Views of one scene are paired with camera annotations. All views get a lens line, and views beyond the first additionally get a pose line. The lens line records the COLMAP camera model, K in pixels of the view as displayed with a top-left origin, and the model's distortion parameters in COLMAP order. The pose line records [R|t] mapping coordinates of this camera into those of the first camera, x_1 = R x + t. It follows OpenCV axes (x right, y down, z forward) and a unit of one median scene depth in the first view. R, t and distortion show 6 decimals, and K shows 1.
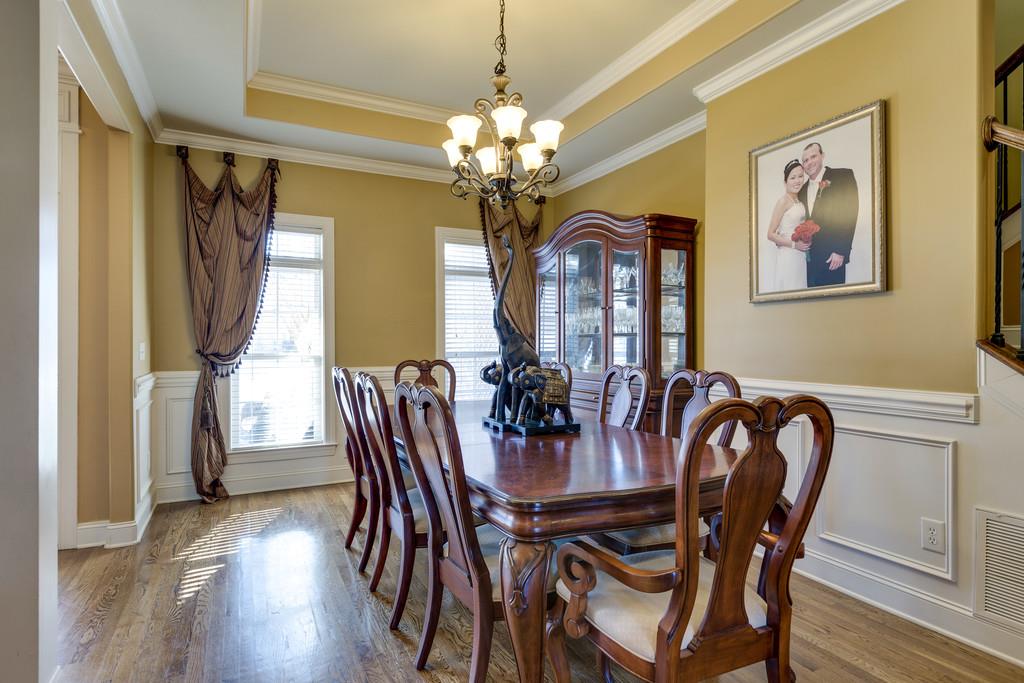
lens RADIAL K [[531.1, 0, 513.5], [0, 531.1, 342.0], [0, 0, 1]] dist [0.002708, 0.000021]
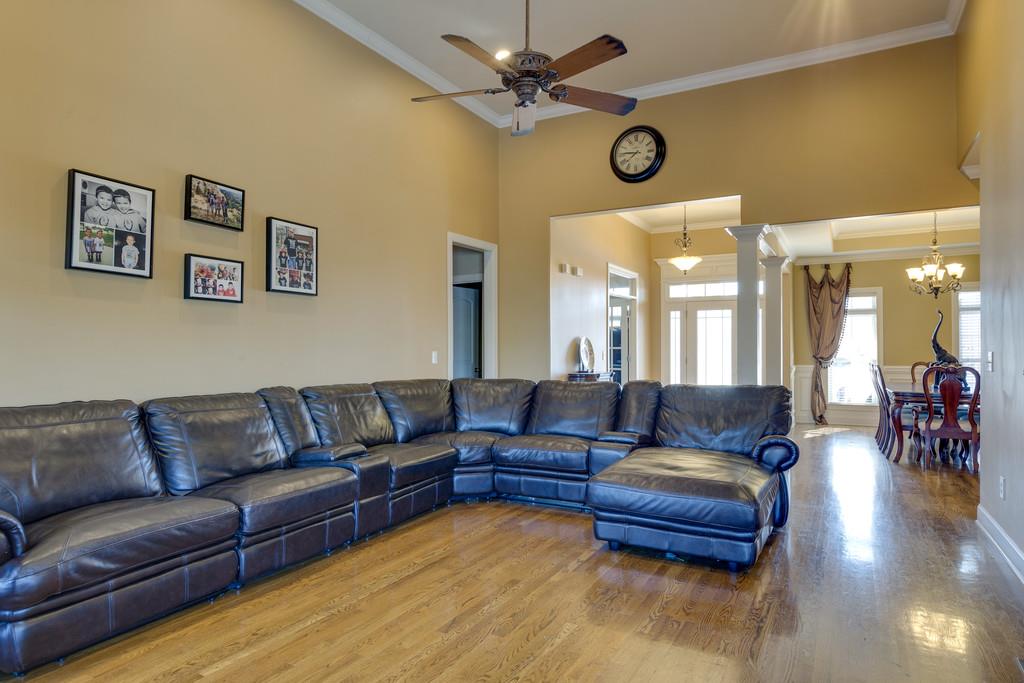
lens RADIAL K [[605.3, 0, 513.9], [0, 605.3, 340.2], [0, 0, 1]] dist [-0.004029, -0.000512]
pose [[0.554747, -0.007988, -0.831981, 0.787315], [-0.003643, 0.999921, -0.012030, -0.014058], [0.832011, 0.009705, 0.554674, -1.395601]]
